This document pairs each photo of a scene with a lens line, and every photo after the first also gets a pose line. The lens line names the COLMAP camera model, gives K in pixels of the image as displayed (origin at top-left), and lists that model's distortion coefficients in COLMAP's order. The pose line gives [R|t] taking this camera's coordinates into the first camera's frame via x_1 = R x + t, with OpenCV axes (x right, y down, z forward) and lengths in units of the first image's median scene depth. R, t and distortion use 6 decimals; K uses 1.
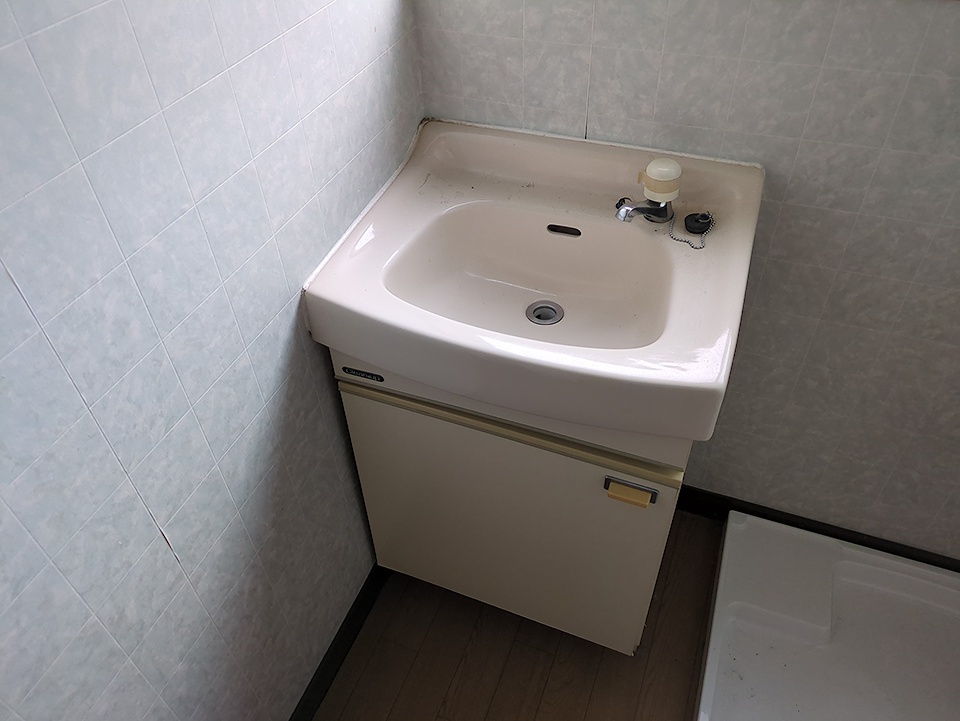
lens RADIAL K [[725.3, 0, 472.1], [0, 725.3, 361.9], [0, 0, 1]] dist [0.060400, -0.053041]
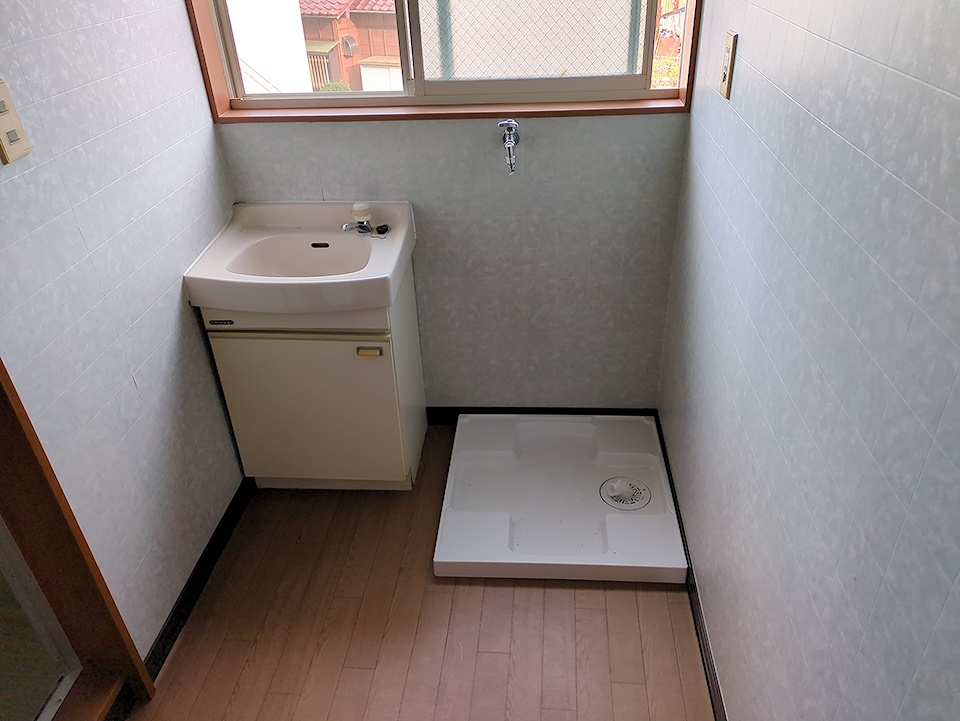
lens RADIAL K [[717.0, 0, 477.2], [0, 717.0, 376.8], [0, 0, 1]] dist [0.052882, -0.041045]
pose [[0.957088, -0.155796, 0.244358, 0.004978], [0.199911, 0.965392, -0.167492, 0.585090], [-0.209807, 0.209154, 0.955110, -0.874761]]
